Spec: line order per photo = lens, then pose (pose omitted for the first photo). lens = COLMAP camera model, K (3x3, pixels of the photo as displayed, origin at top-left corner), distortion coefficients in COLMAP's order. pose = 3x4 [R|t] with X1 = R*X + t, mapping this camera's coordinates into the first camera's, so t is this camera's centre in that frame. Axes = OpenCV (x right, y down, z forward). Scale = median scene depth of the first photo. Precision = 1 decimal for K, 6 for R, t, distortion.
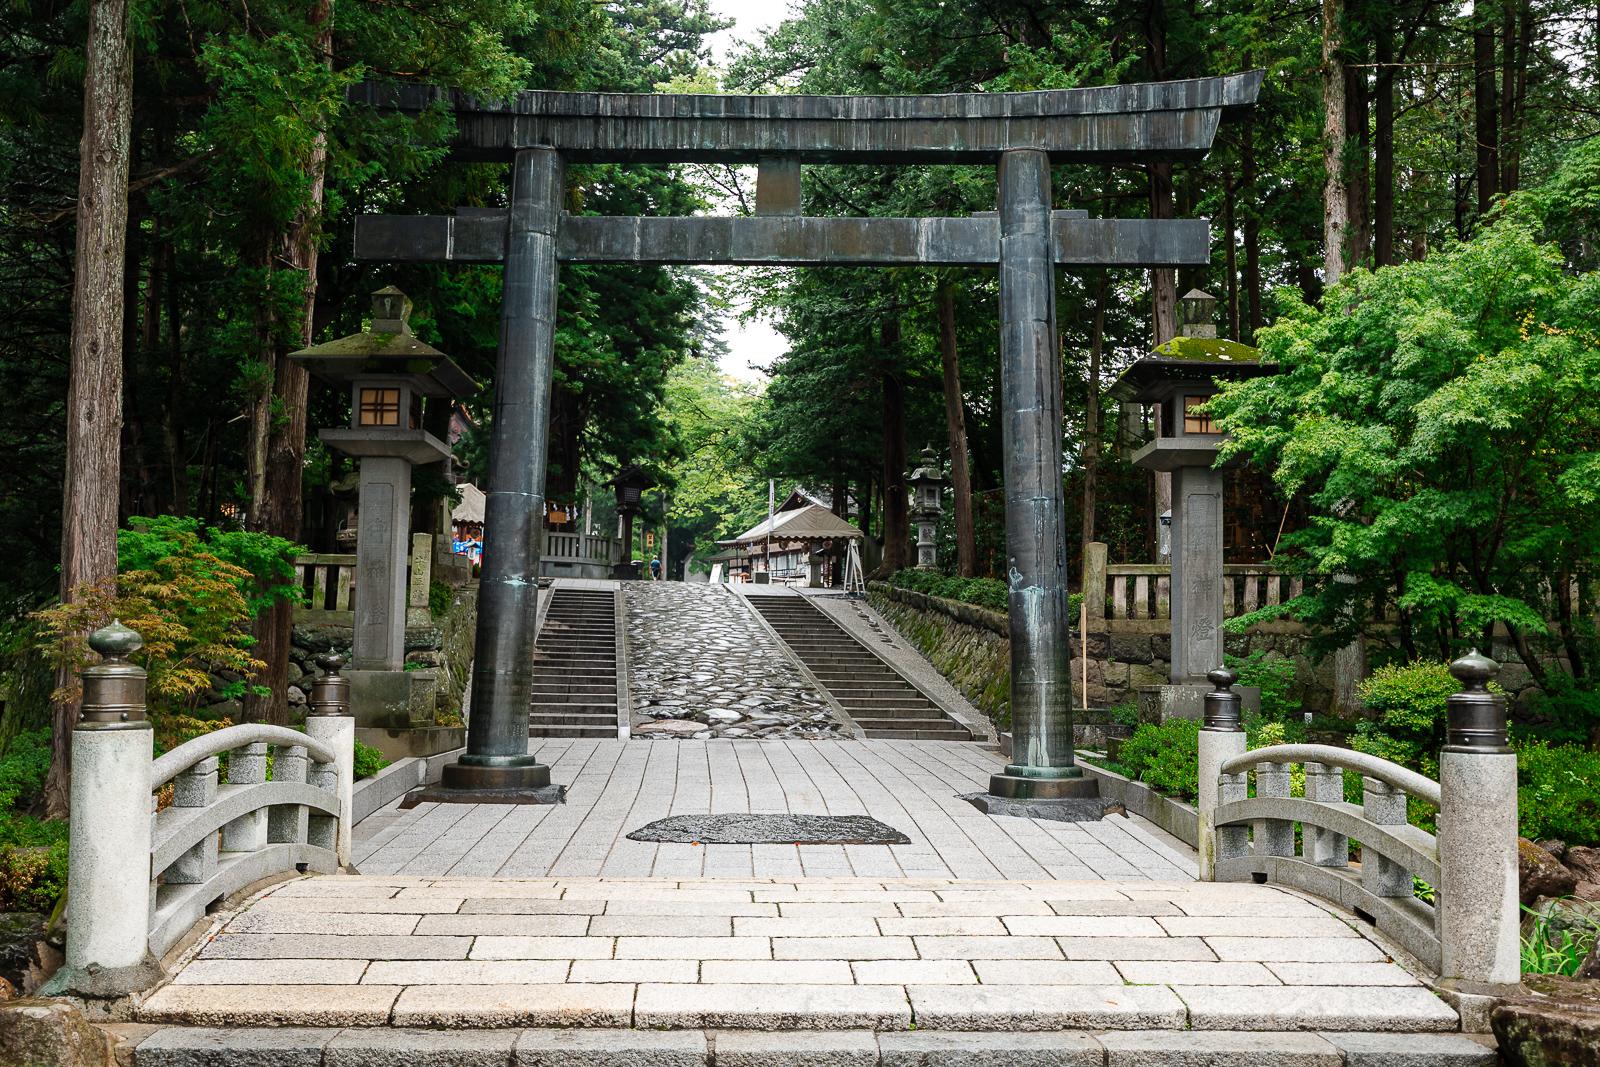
lens RADIAL K [[1382.3, 0, 795.2], [0, 1382.3, 541.4], [0, 0, 1]] dist [-0.012404, -0.001940]
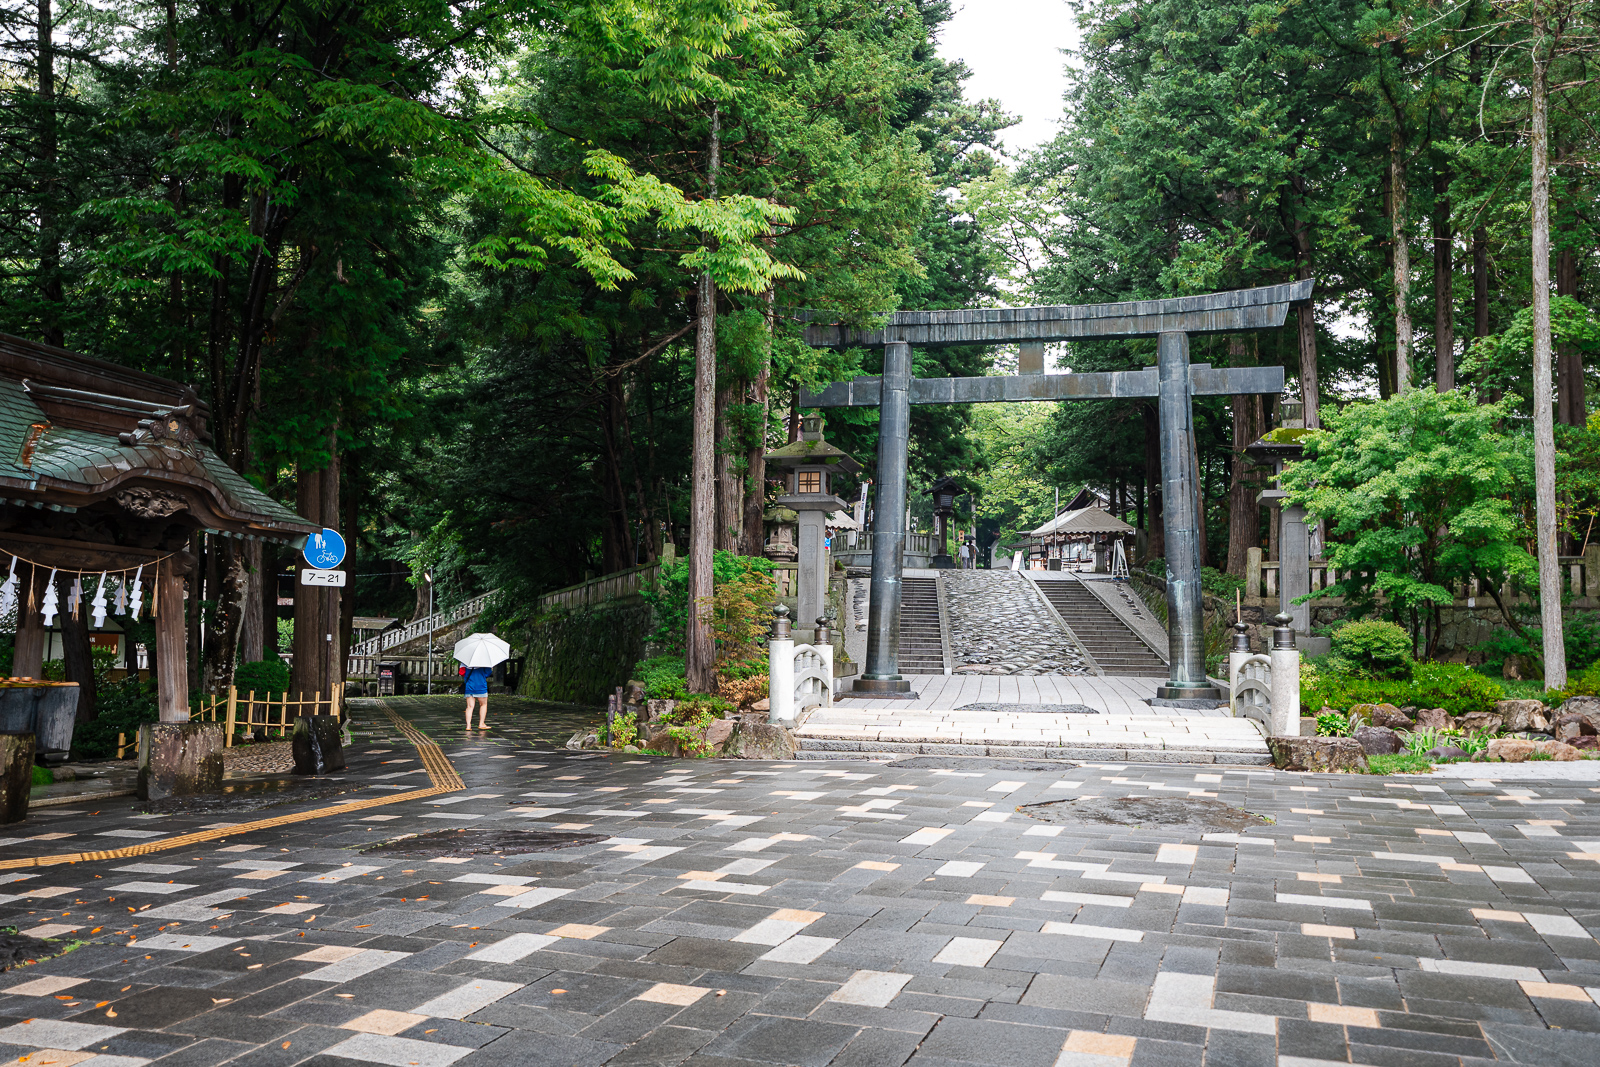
lens RADIAL K [[1382.3, 0, 804.2], [0, 1382.3, 544.6], [0, 0, 1]] dist [-0.012404, -0.001940]
pose [[0.976377, -0.015979, -0.215482, 0.075718], [0.019847, 0.999678, 0.015797, -0.045370], [0.215160, -0.019701, 0.976380, -0.745301]]
